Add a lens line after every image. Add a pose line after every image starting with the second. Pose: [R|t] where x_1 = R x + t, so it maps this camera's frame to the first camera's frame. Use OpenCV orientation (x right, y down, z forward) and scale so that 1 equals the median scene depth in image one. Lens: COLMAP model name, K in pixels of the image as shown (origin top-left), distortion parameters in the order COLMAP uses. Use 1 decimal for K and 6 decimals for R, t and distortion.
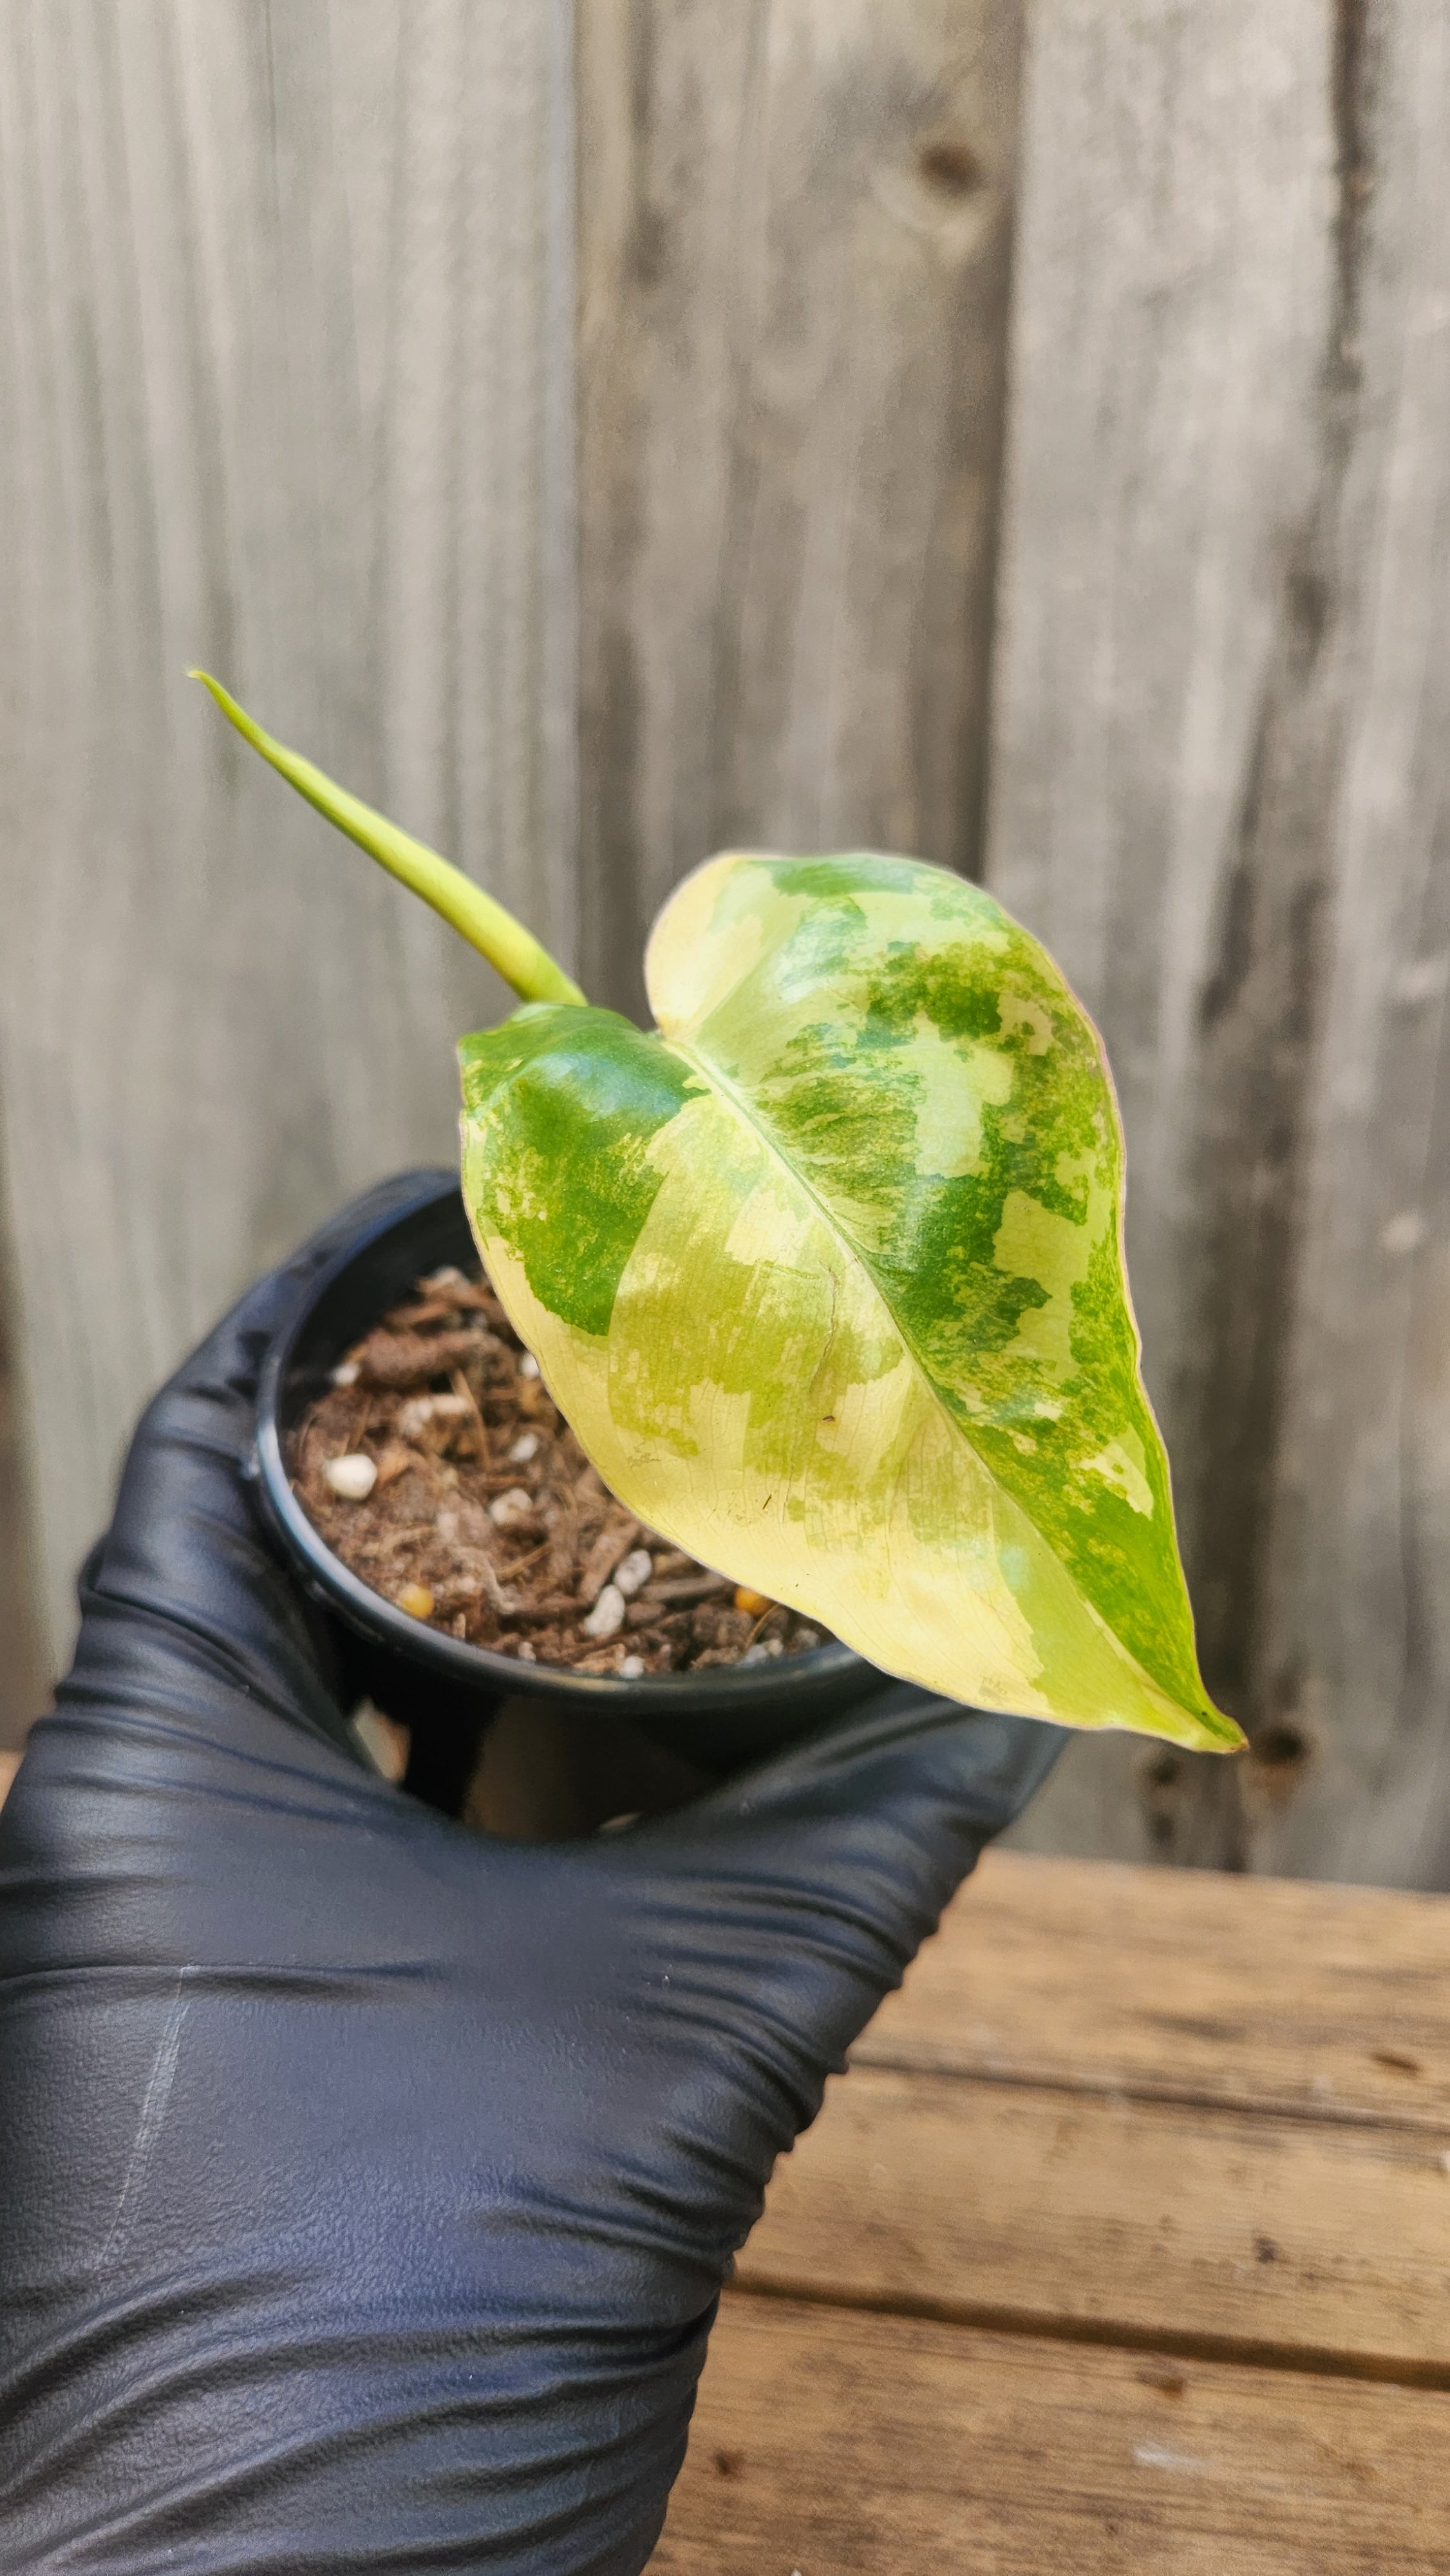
lens RADIAL K [[1848.9, 0, 726.7], [0, 1848.9, 1246.8], [0, 0, 1]] dist [-0.010481, -0.006203]
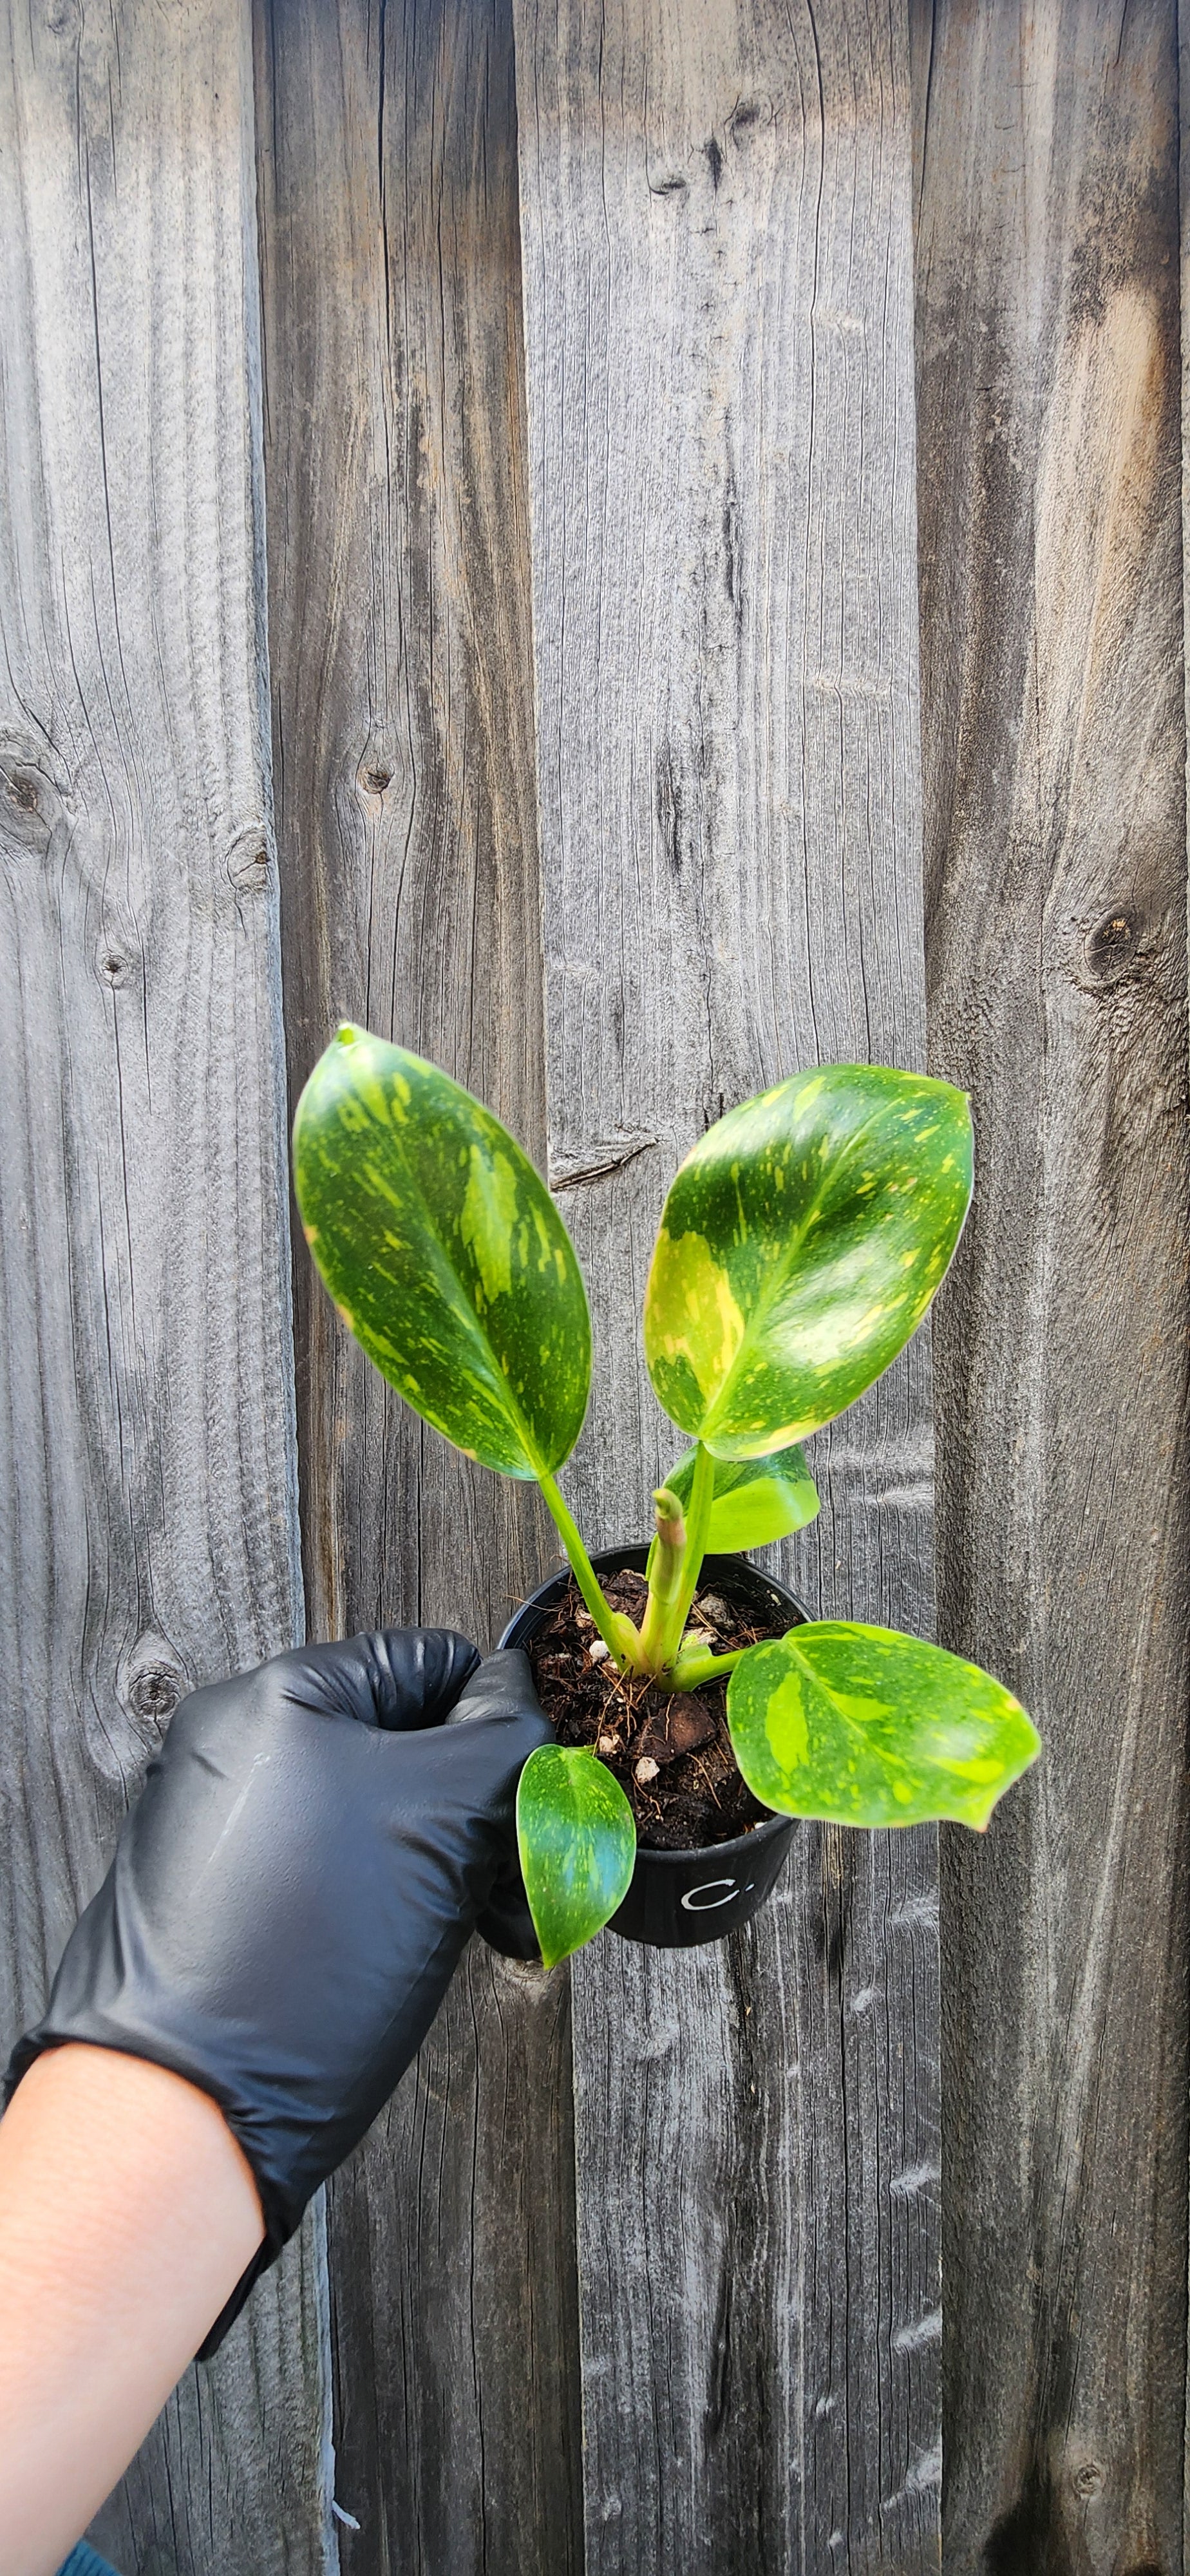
lens RADIAL K [[1057.0, 0, 586.7], [0, 1057.0, 1295.7], [0, 0, 1]] dist [0.000245, -0.000554]
pose [[0.986470, -0.046083, 0.157331, 0.041117], [0.078807, 0.974823, -0.208591, -1.013250], [-0.143758, 0.218168, 0.965265, -0.173609]]
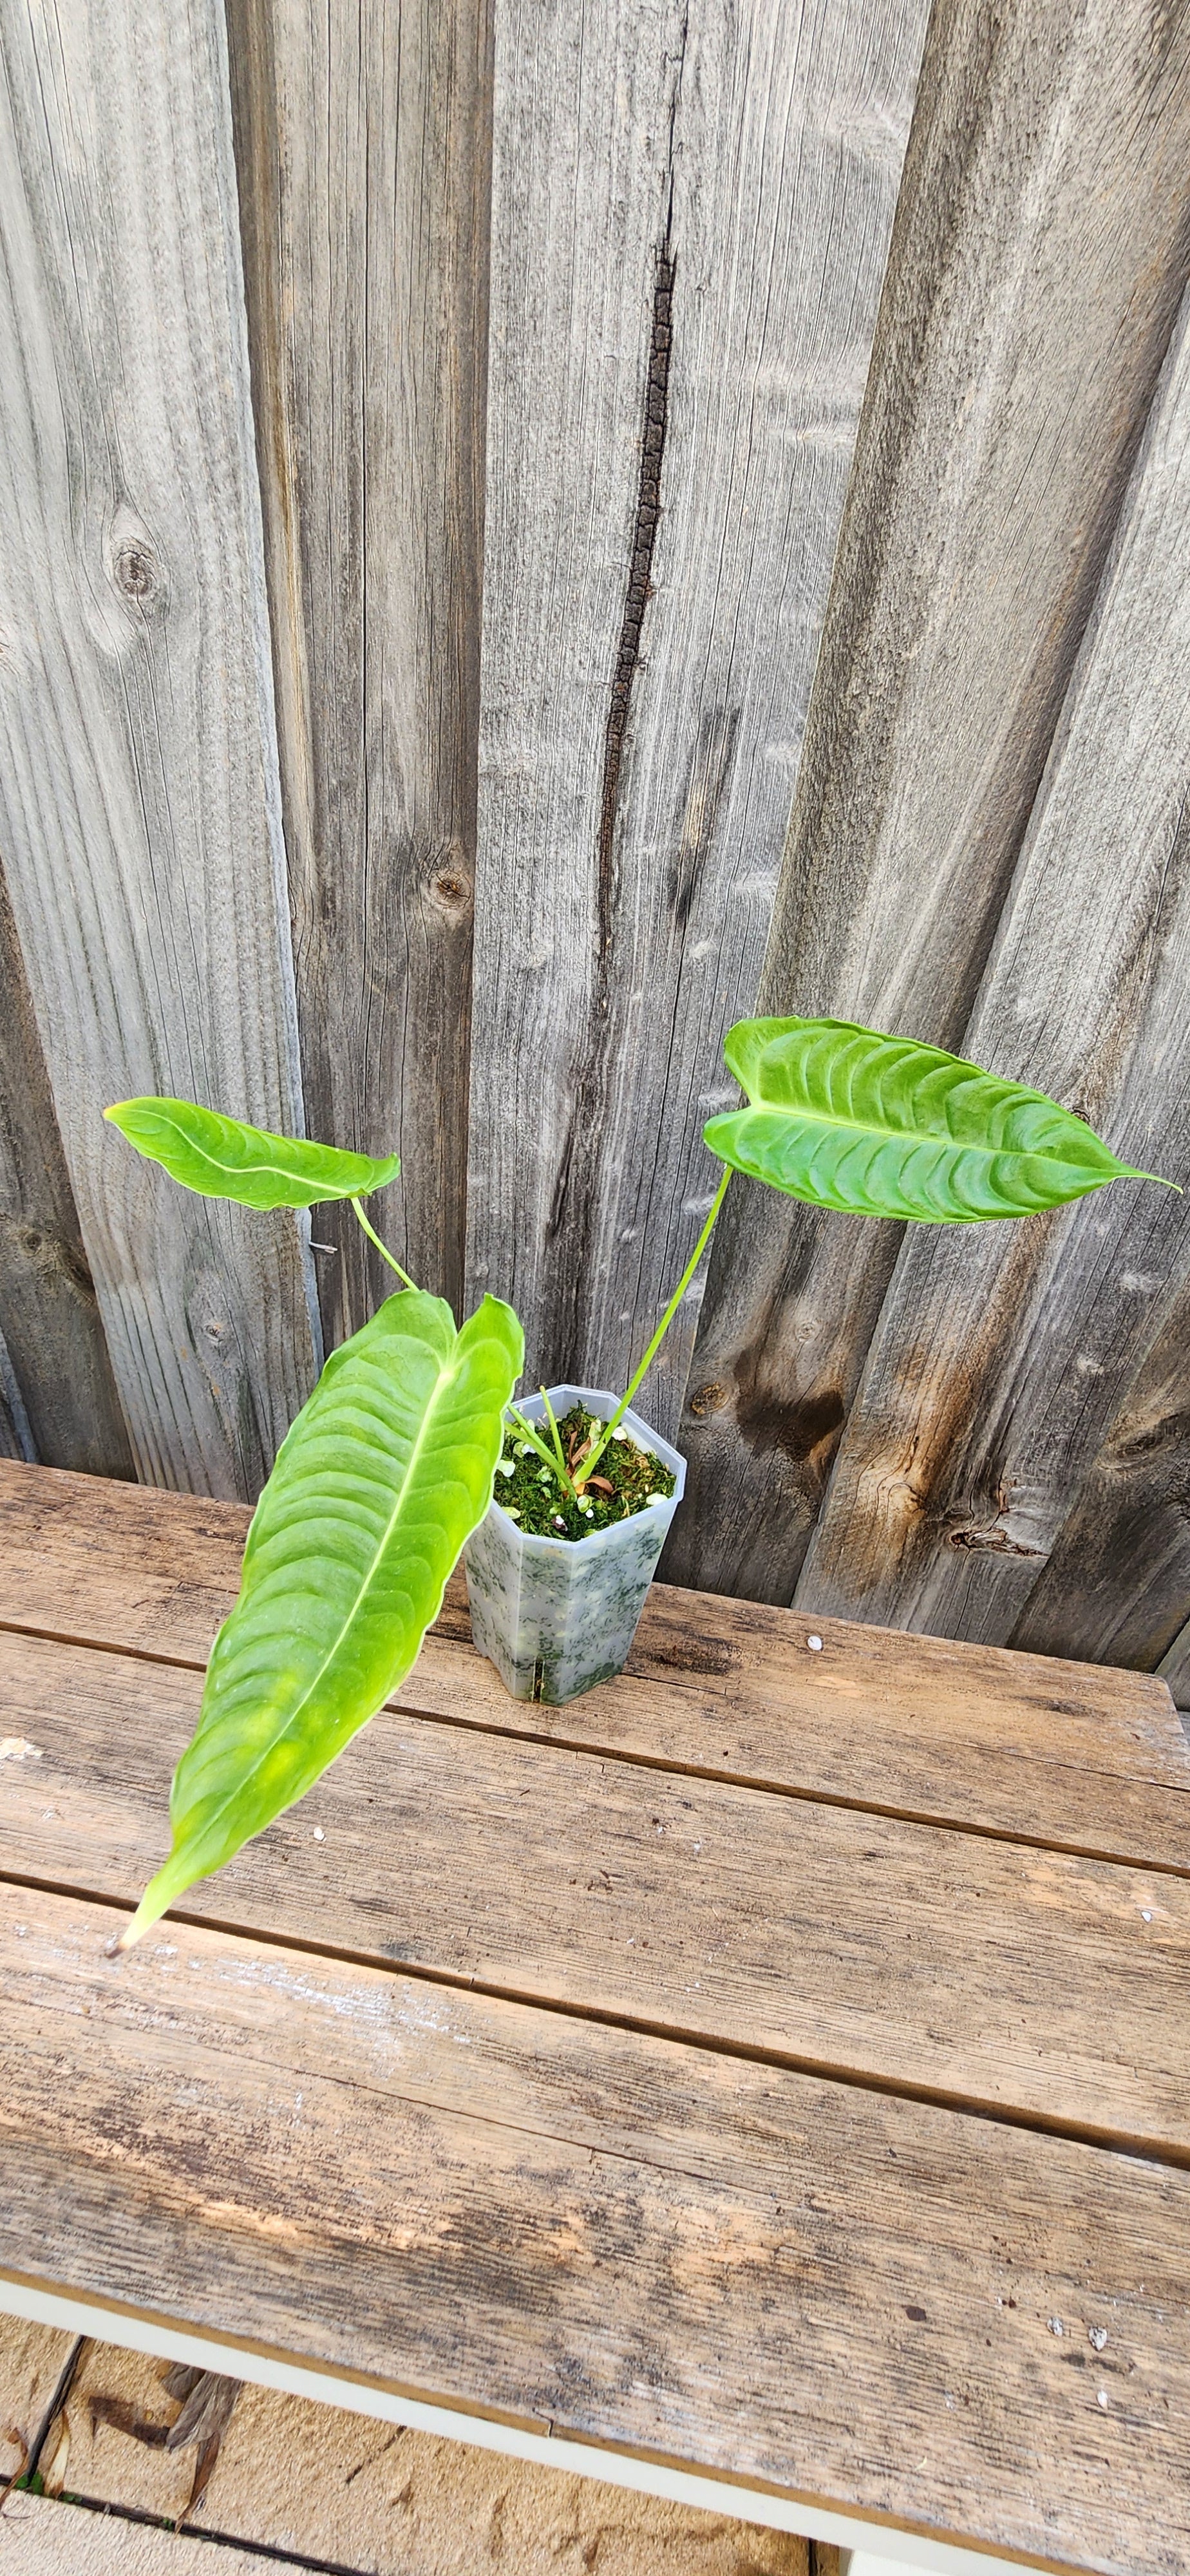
lens RADIAL K [[1057.0, 0, 586.7], [0, 1057.0, 1295.7], [0, 0, 1]] dist [0.000245, -0.000554]
pose [[0.997548, 0.062774, 0.030928, 0.284279], [-0.069468, 0.941624, 0.329421, -0.557660], [-0.008443, -0.330762, 0.943677, -0.420676]]
